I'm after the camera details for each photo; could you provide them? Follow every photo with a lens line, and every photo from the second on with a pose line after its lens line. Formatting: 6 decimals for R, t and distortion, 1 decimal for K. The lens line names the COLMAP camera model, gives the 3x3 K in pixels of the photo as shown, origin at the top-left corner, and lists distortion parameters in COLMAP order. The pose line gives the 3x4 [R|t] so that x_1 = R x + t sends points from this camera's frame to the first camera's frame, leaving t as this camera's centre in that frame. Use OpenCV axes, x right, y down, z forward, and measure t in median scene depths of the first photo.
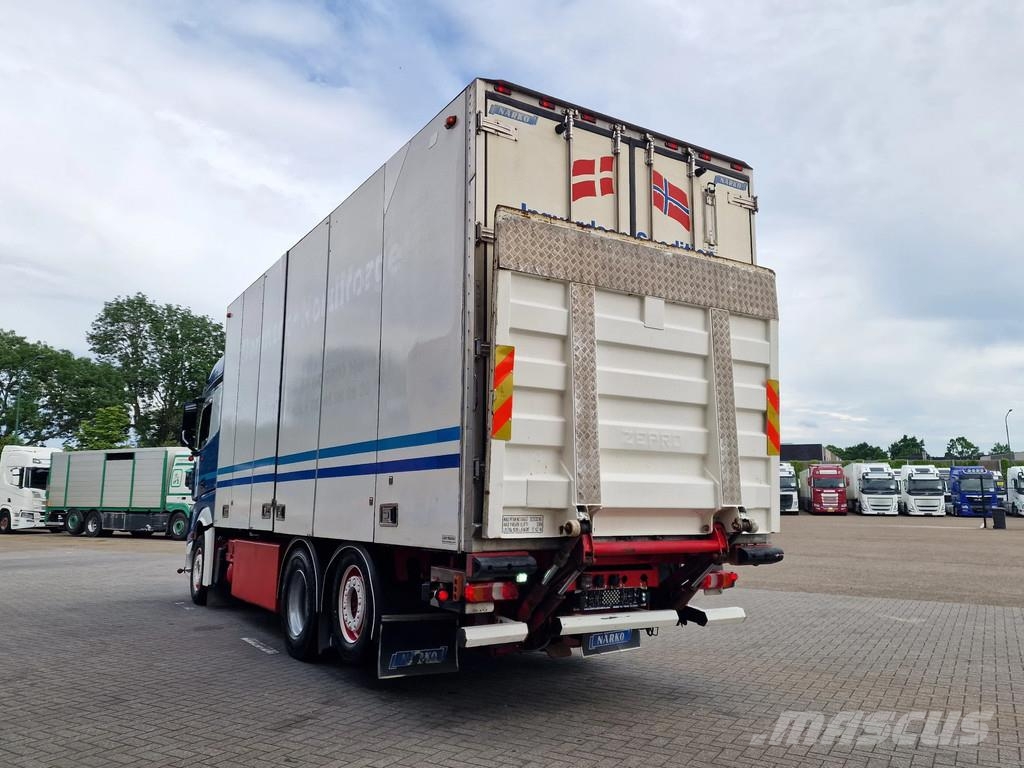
lens RADIAL K [[832.9, 0, 501.6], [0, 832.9, 354.1], [0, 0, 1]] dist [0.092046, -0.048636]
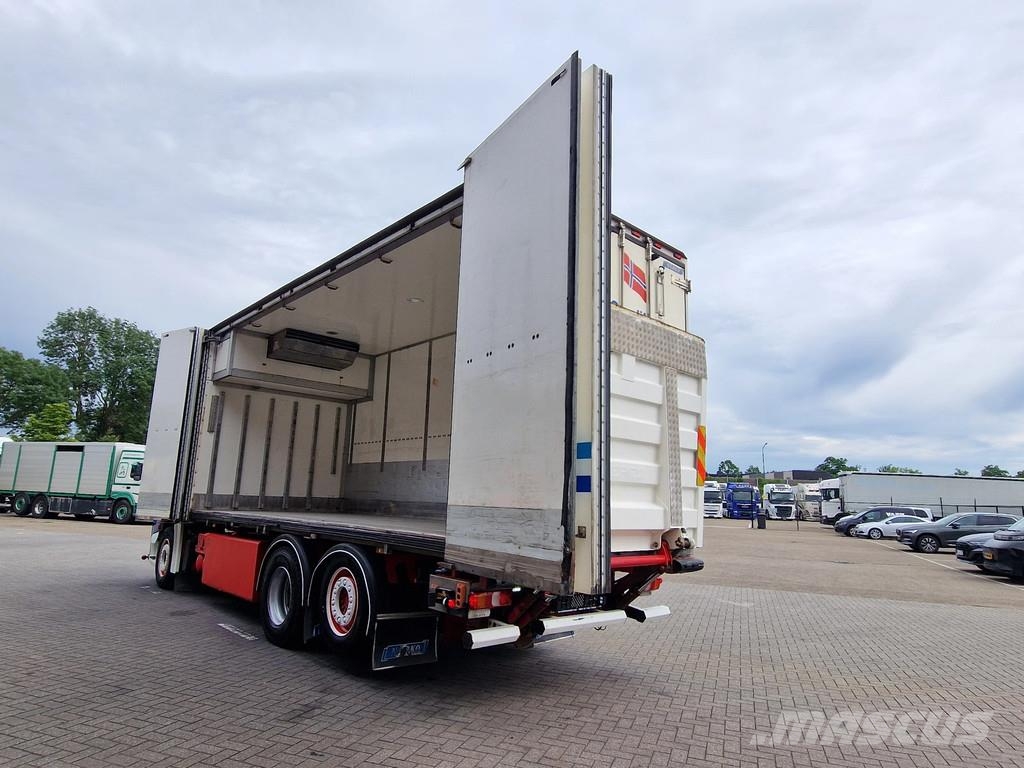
lens RADIAL K [[650.3, 0, 512.3], [0, 650.3, 370.0], [0, 0, 1]] dist [0.014578, -0.005472]
pose [[0.980555, 0.069204, 0.183638, -0.034180], [-0.065759, 0.997528, -0.024791, -0.002542], [-0.184899, 0.012233, 0.982681, 0.020846]]
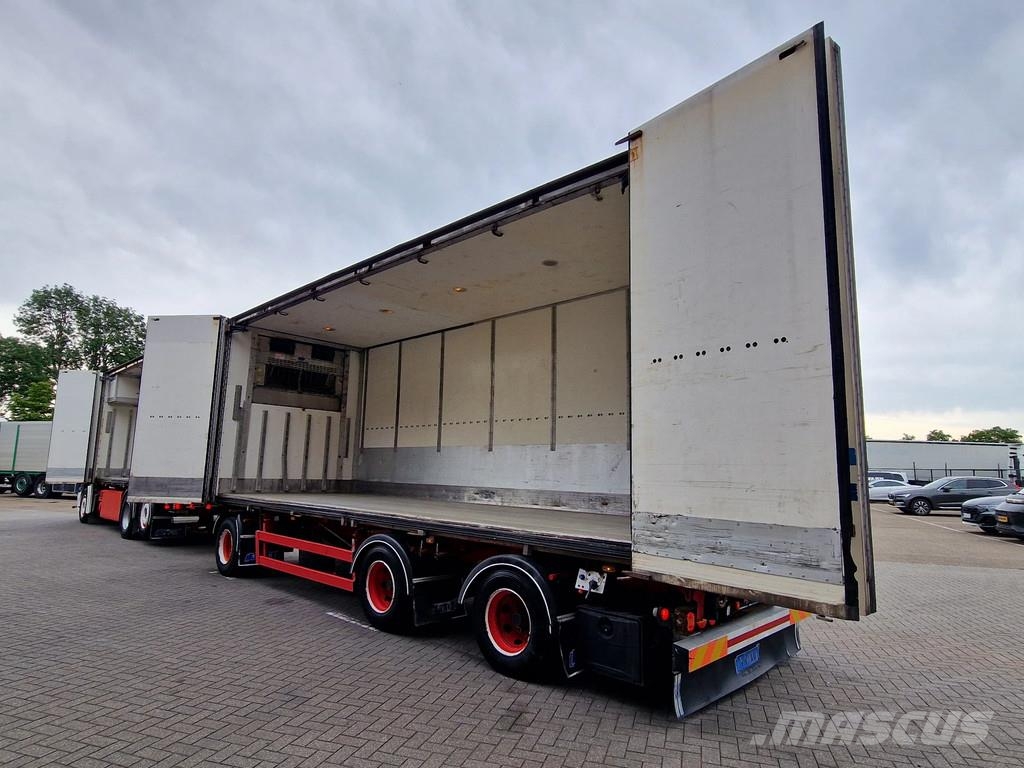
lens RADIAL K [[617.7, 0, 500.4], [0, 617.7, 373.8], [0, 0, 1]] dist [0.006210, 0.009561]
pose [[0.968768, 0.051946, 0.242468, -0.100054], [-0.058428, 0.998099, 0.019618, -0.001960], [-0.240988, -0.033172, 0.969961, 0.057584]]
